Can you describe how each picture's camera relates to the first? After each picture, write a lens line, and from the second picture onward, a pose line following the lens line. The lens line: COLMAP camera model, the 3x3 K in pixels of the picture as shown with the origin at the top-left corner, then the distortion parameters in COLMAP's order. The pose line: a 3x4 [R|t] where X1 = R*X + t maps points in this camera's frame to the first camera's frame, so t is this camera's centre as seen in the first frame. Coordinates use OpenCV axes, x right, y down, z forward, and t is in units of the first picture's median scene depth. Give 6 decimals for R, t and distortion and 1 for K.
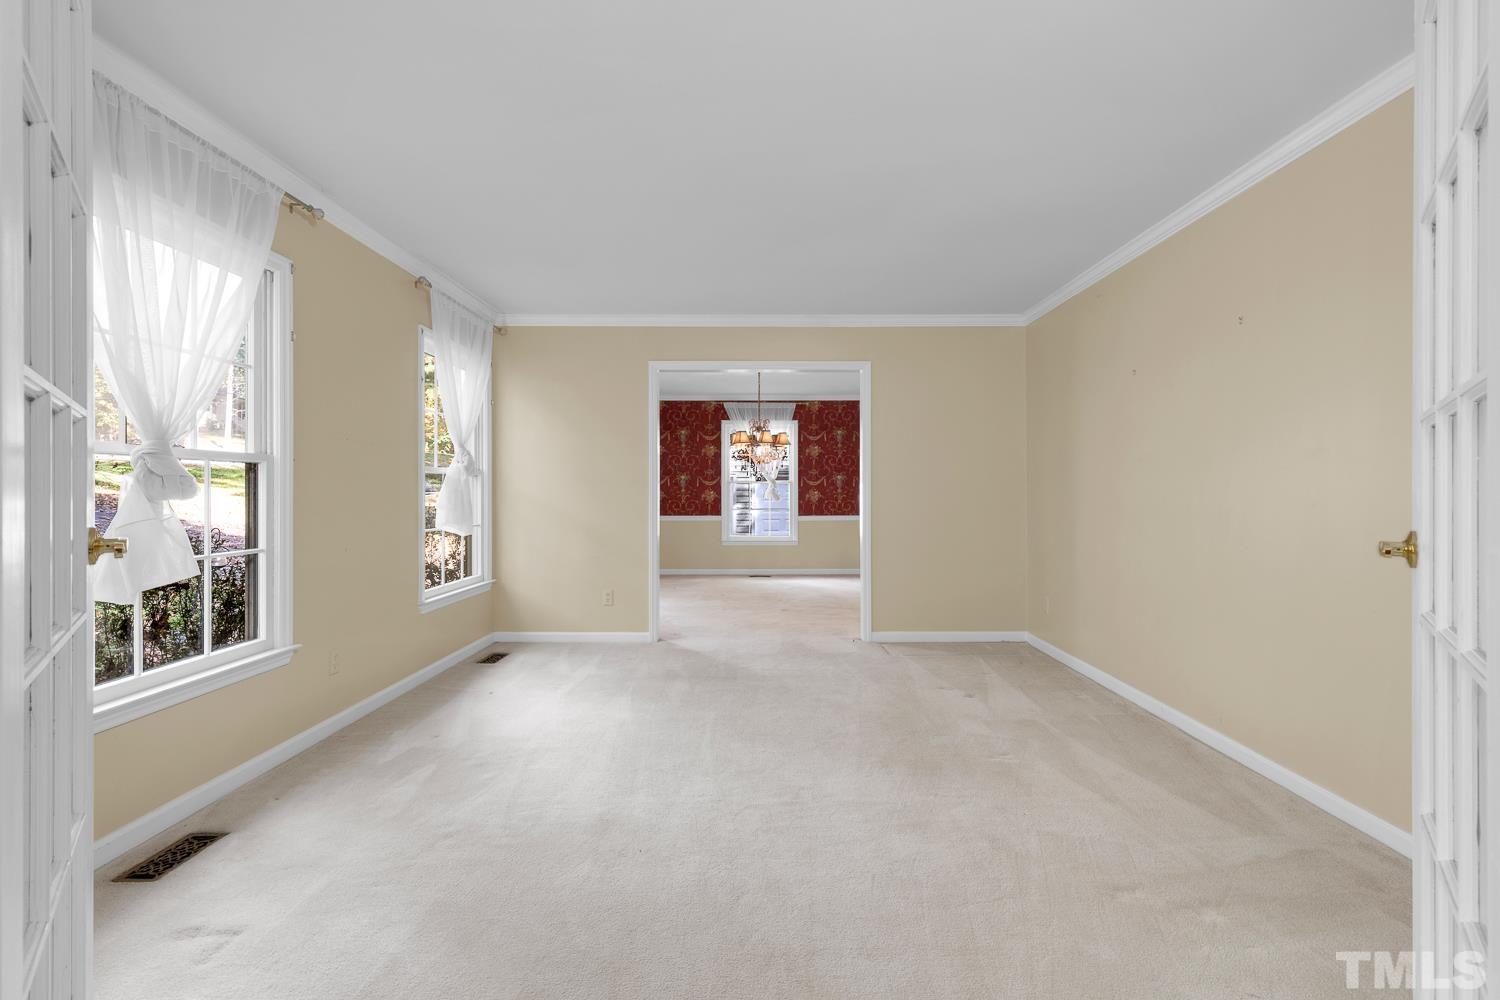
lens RADIAL K [[692.0, 0, 751.1], [0, 692.0, 492.2], [0, 0, 1]] dist [0.016321, -0.000022]
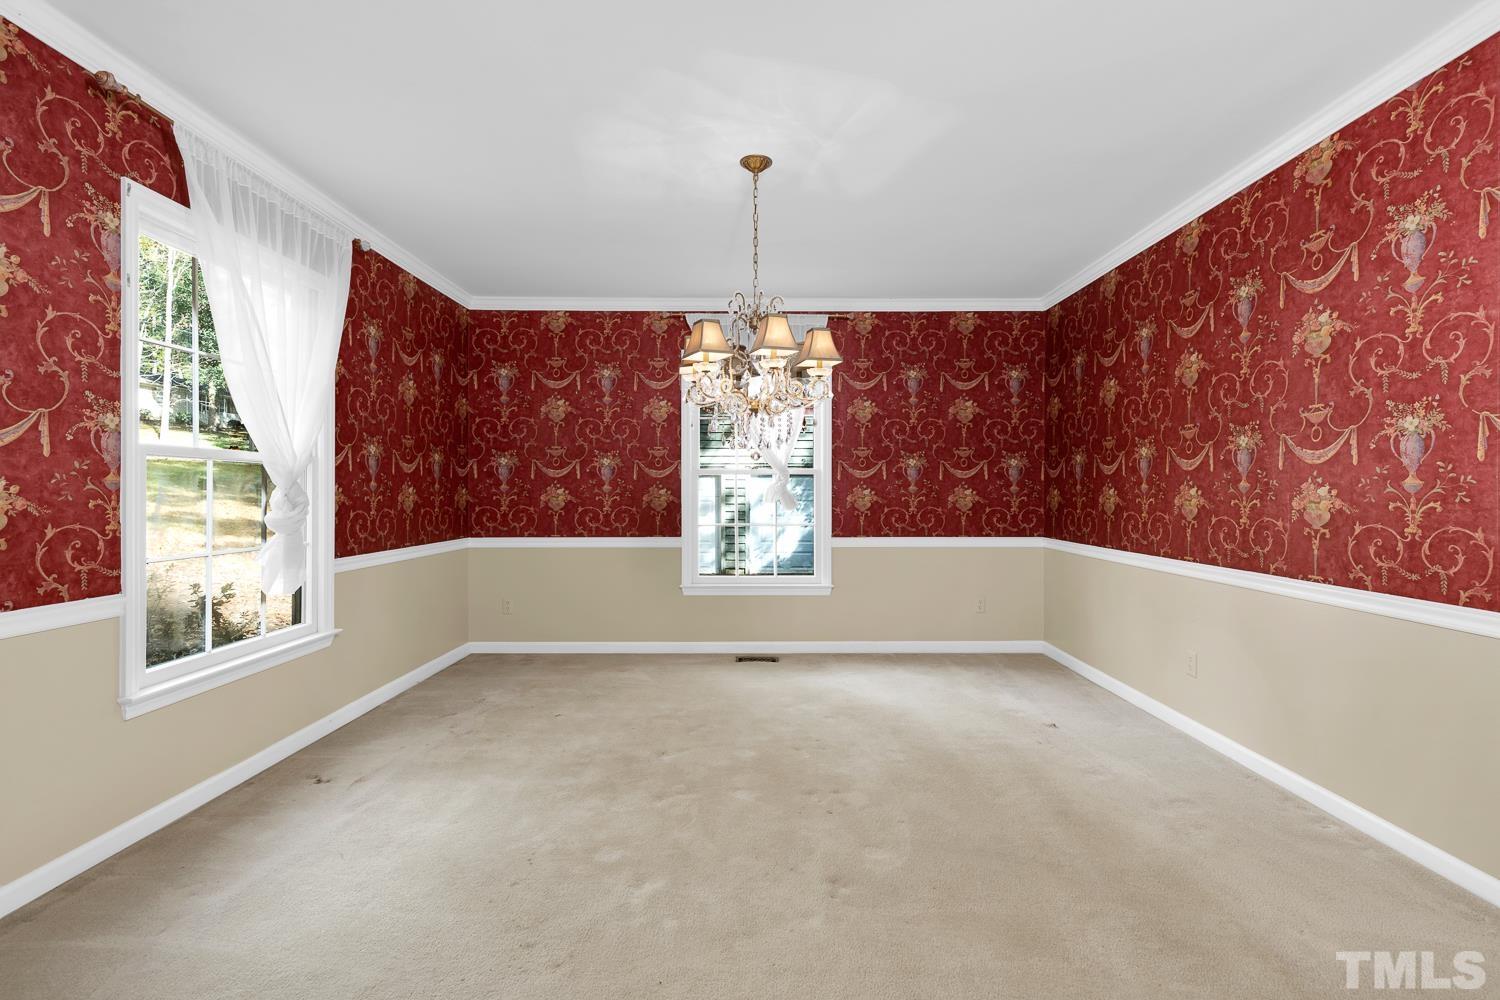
lens RADIAL K [[692.0, 0, 751.1], [0, 692.0, 492.2], [0, 0, 1]] dist [0.016321, -0.000022]
pose [[0.999988, -0.000047, 0.004851, 0.005793], [0.000036, 0.999998, 0.002216, -0.000361], [-0.004851, -0.002216, 0.999986, 0.489821]]
